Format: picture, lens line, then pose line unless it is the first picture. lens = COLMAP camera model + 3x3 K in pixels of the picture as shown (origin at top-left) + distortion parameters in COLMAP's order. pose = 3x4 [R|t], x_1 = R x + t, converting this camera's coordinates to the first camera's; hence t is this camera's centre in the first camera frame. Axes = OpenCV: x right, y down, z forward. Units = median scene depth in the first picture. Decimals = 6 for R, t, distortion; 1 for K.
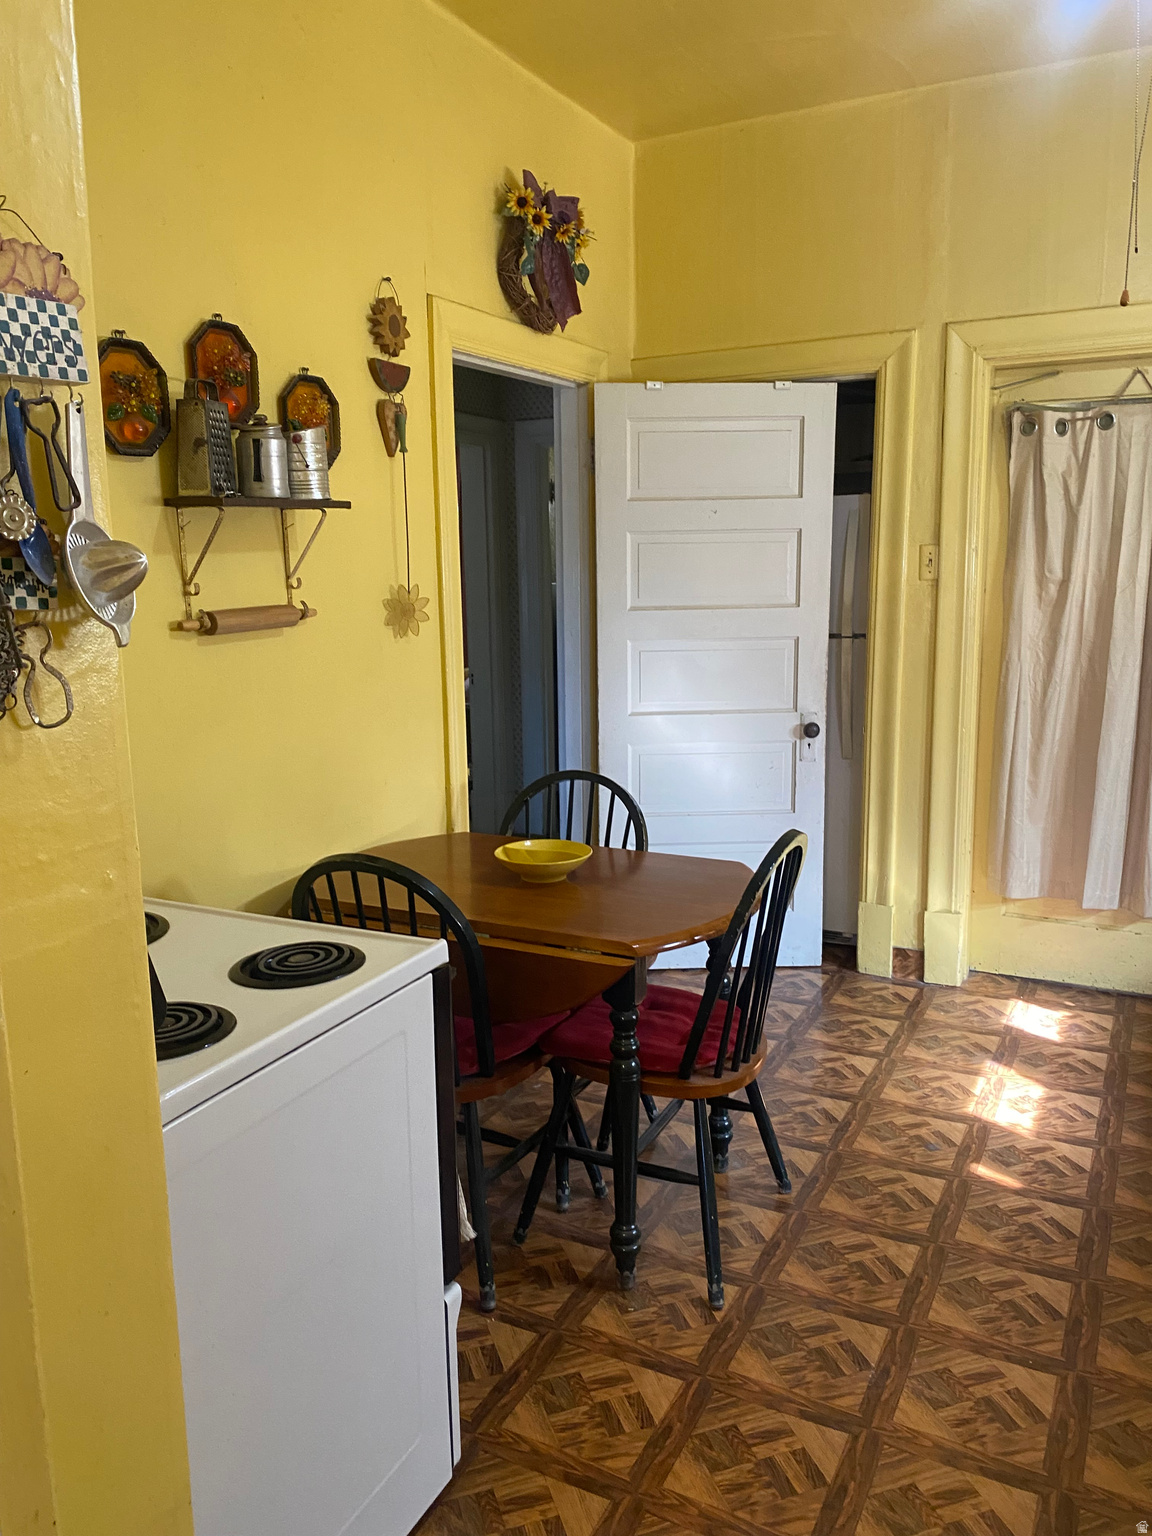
lens RADIAL K [[1175.6, 0, 577.5], [0, 1175.6, 759.5], [0, 0, 1]] dist [0.012819, -0.011218]
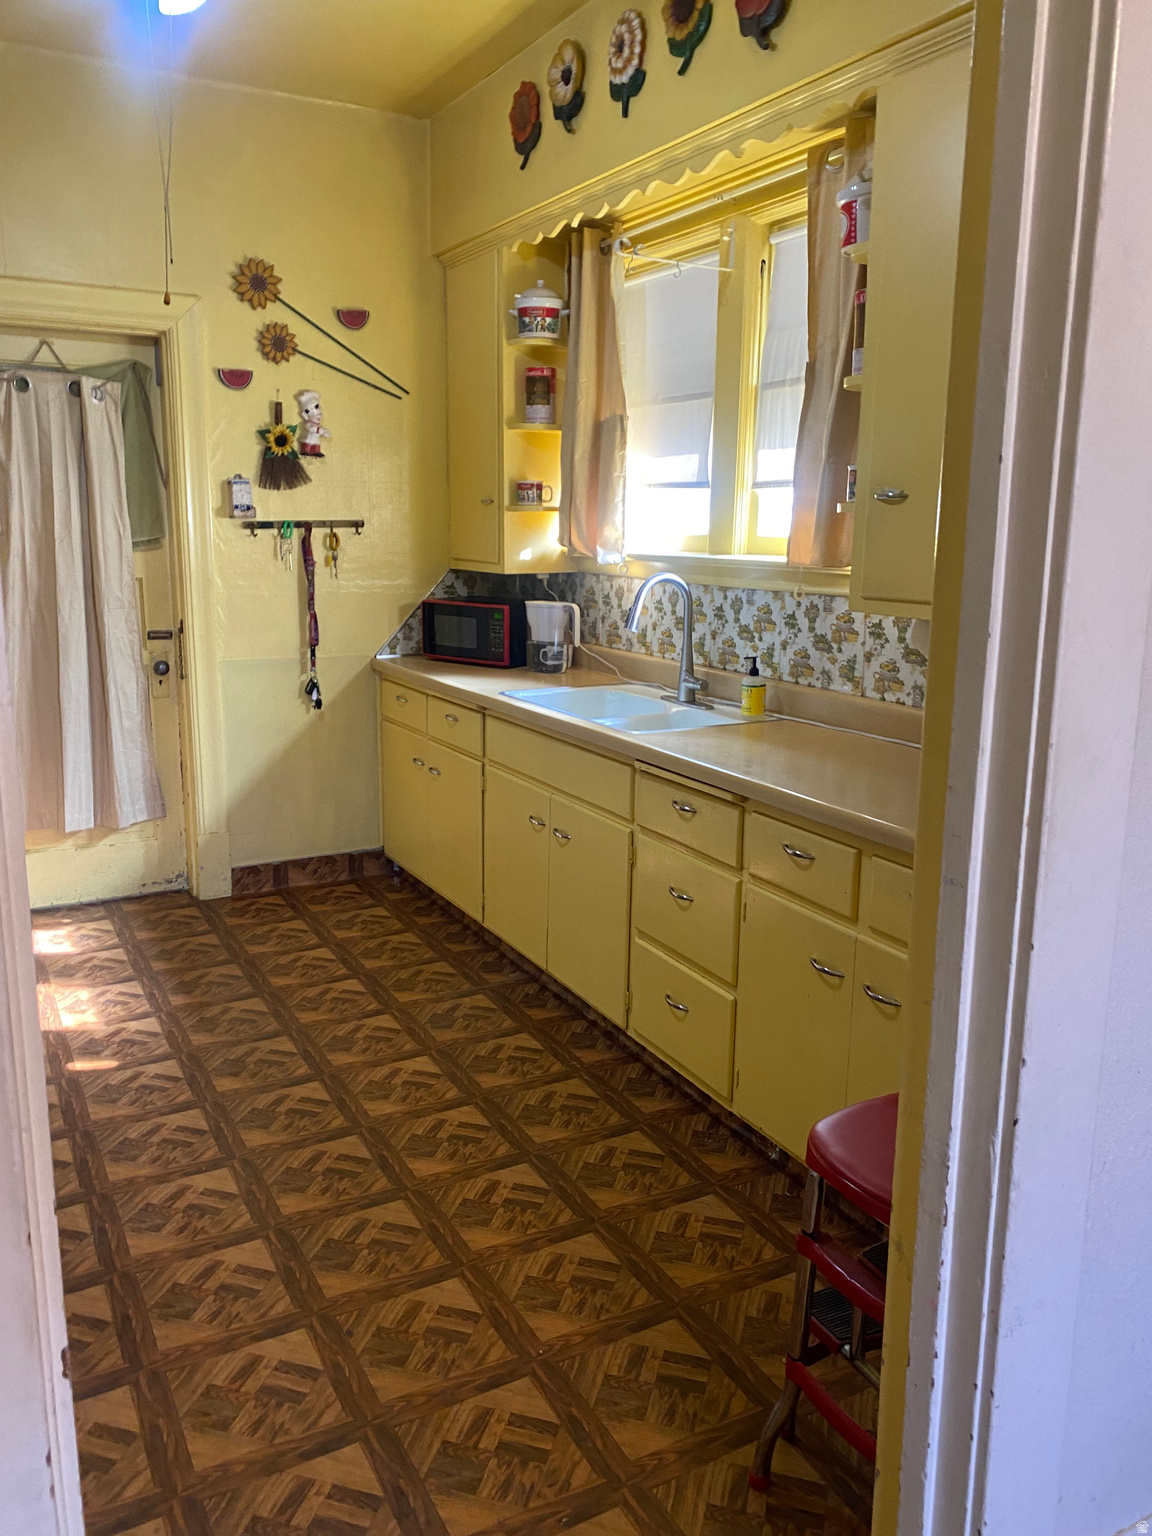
lens RADIAL K [[1175.6, 0, 574.2], [0, 1175.6, 770.4], [0, 0, 1]] dist [0.012819, -0.011218]
pose [[0.561614, -0.157263, 0.812317, -0.235194], [0.120494, 0.986850, 0.107745, 0.009041], [-0.818579, 0.037368, 0.573178, -0.028914]]
